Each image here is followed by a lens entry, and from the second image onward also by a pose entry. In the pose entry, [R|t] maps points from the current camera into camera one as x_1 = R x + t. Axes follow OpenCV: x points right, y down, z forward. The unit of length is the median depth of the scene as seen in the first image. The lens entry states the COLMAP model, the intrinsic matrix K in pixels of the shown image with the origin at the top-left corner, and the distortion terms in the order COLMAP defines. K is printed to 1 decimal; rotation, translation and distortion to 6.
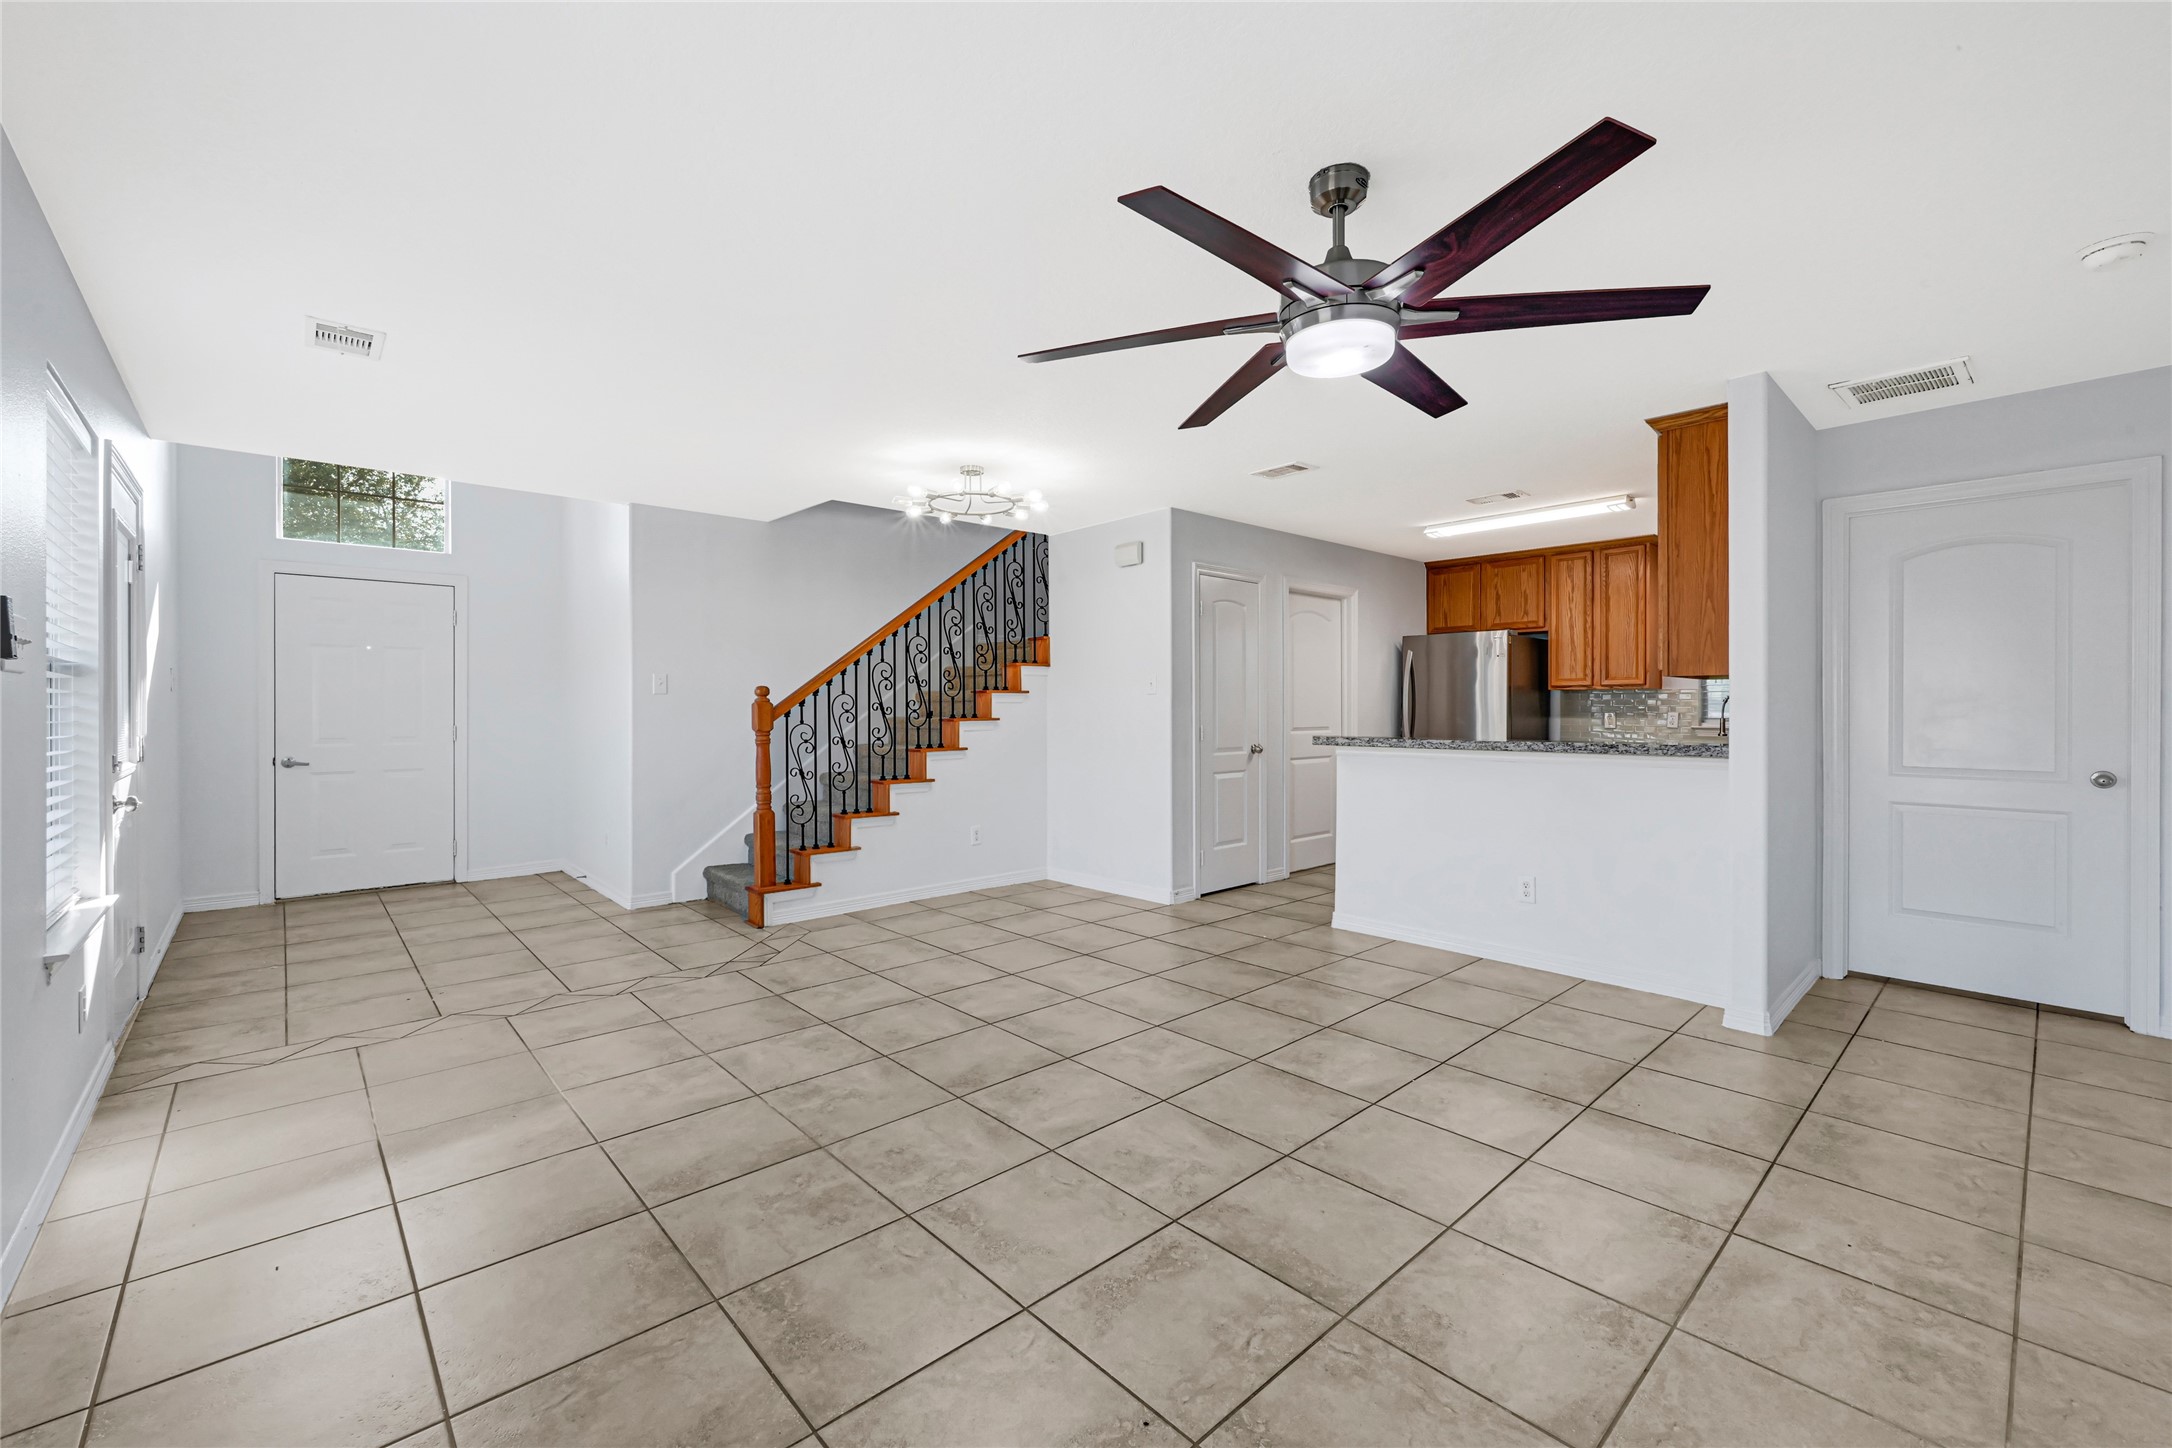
lens RADIAL K [[882.6, 0, 1088.9], [0, 882.6, 713.6], [0, 0, 1]] dist [0.002197, -0.000269]
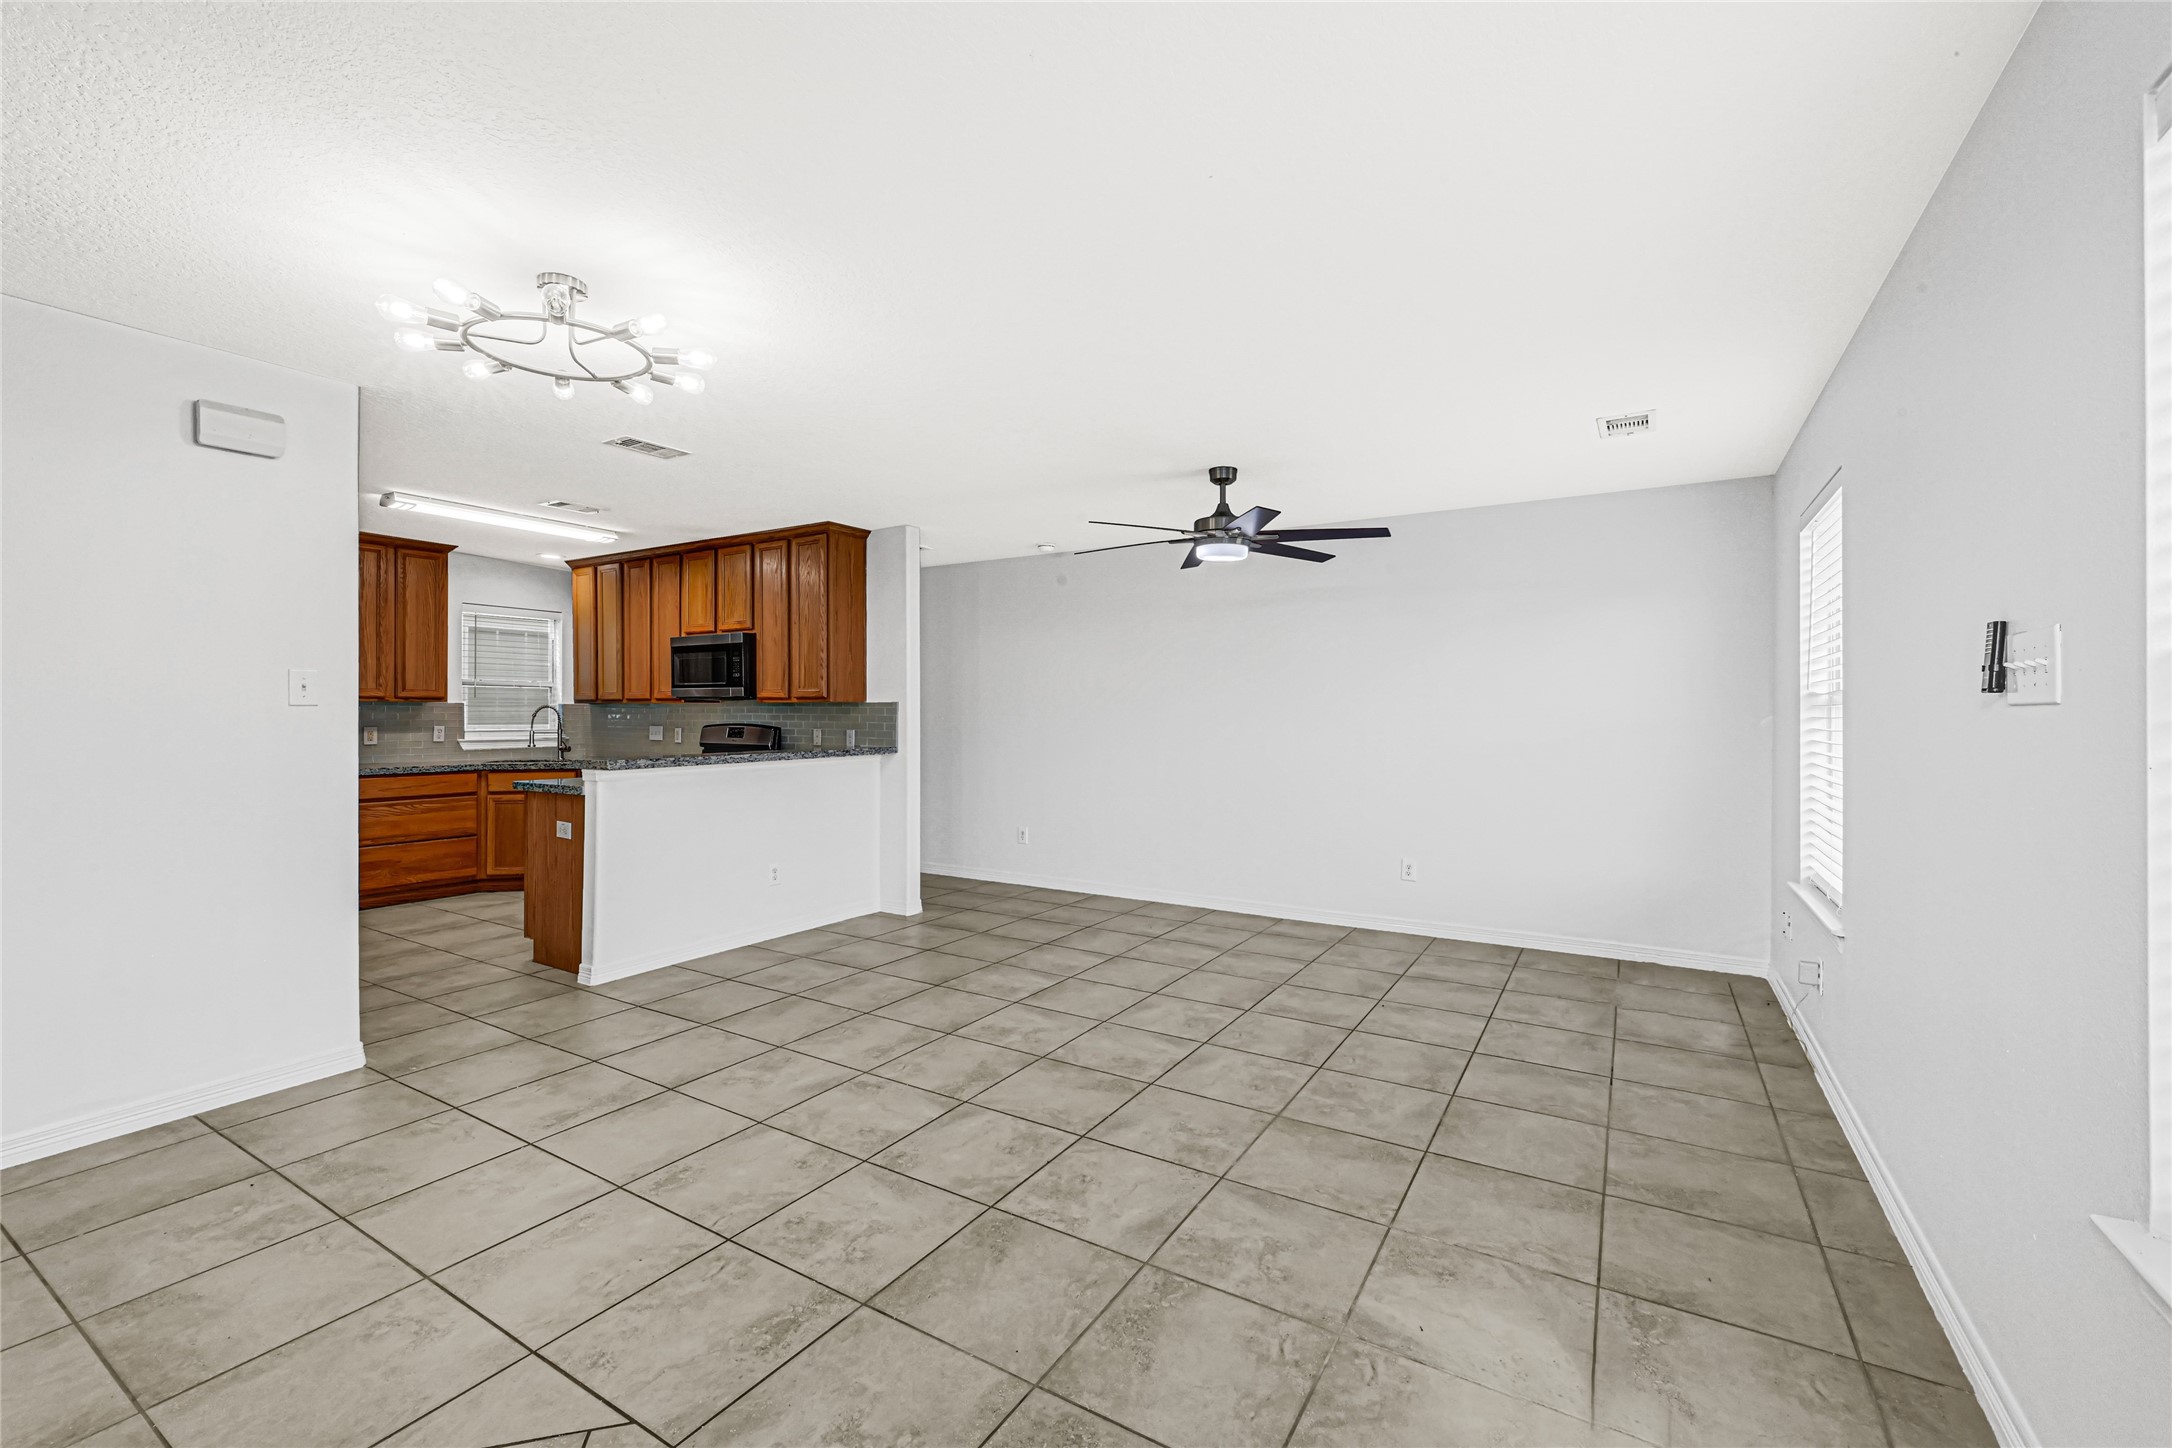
lens RADIAL K [[882.6, 0, 1095.4], [0, 882.6, 717.7], [0, 0, 1]] dist [0.002197, -0.000269]
pose [[-0.274695, -0.001219, 0.961531, -1.125830], [0.003547, 0.999991, 0.002282, -0.024070], [-0.961525, 0.004038, -0.274689, 1.296096]]
